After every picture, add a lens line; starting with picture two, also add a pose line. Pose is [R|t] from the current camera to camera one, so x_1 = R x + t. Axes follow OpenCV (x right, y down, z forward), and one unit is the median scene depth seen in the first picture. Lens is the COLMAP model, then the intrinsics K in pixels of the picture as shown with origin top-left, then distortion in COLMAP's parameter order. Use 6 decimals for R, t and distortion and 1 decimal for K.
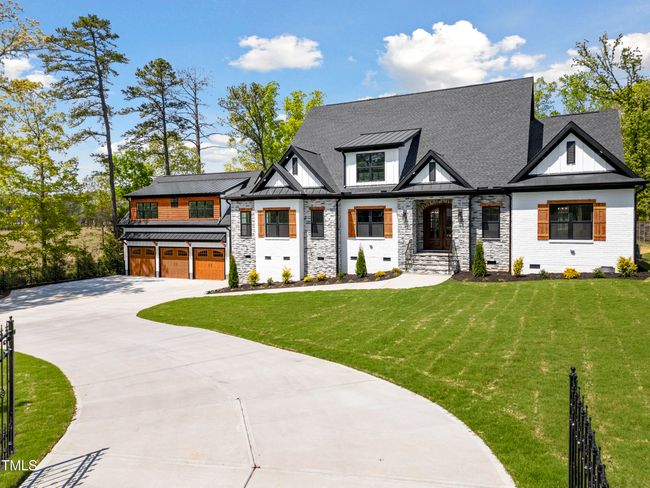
lens RADIAL K [[458.8, 0, 327.6], [0, 458.8, 232.3], [0, 0, 1]] dist [0.064829, -0.066551]
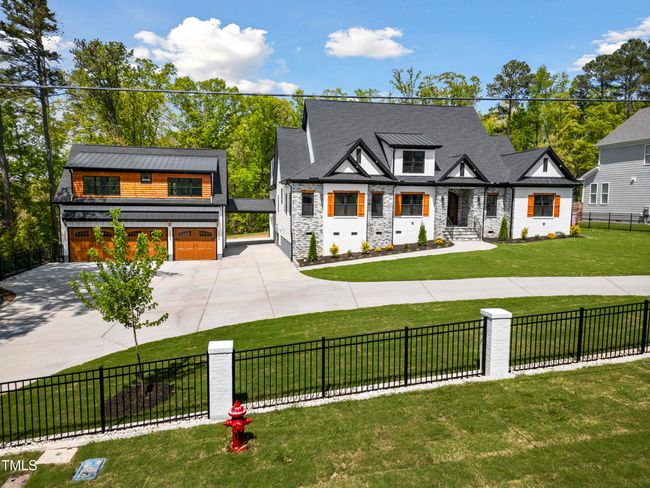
lens RADIAL K [[449.9, 0, 325.0], [0, 449.9, 244.0], [0, 0, 1]] dist [0.060233, -0.061318]
pose [[0.805945, -0.036786, 0.590846, -0.842587], [-0.002760, 0.997823, 0.065889, 0.006560], [-0.591984, -0.054733, 0.804089, 0.101489]]
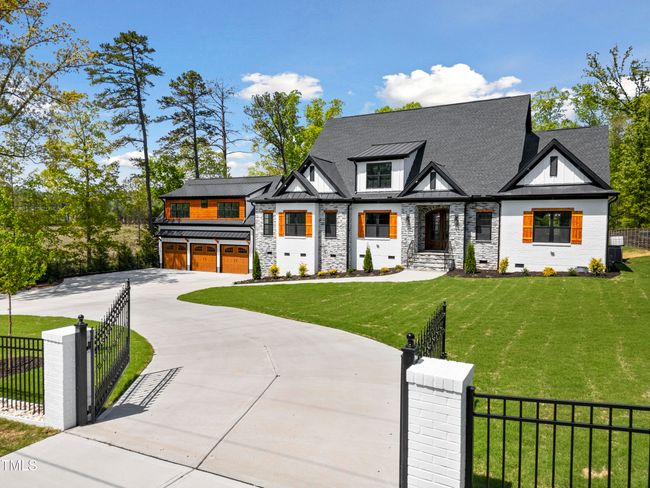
lens RADIAL K [[449.1, 0, 325.0], [0, 449.1, 244.0], [0, 0, 1]] dist [0.062346, -0.058172]
pose [[0.998781, 0.019386, -0.045393, 0.014368], [-0.018316, 0.999547, 0.023862, 0.002022], [0.045835, -0.023001, 0.998684, -0.107452]]
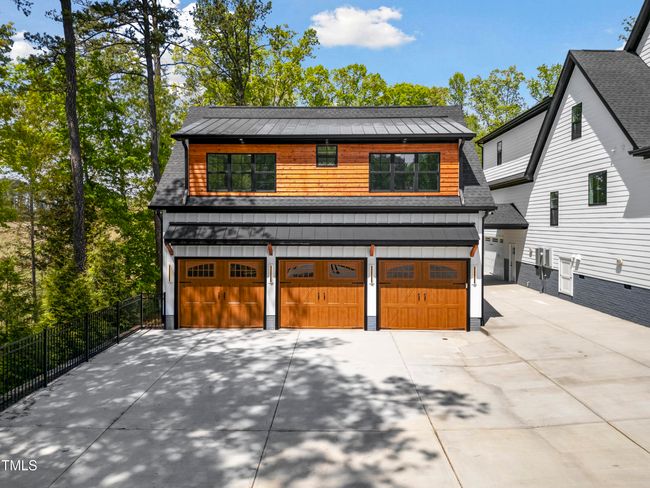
lens RADIAL K [[458.8, 0, 327.6], [0, 458.8, 232.3], [0, 0, 1]] dist [0.064829, -0.066551]
pose [[0.910652, 0.002343, 0.413169, -0.740056], [-0.000228, 0.999987, -0.005169, 0.014589], [-0.413175, 0.004613, 0.910640, 0.884324]]
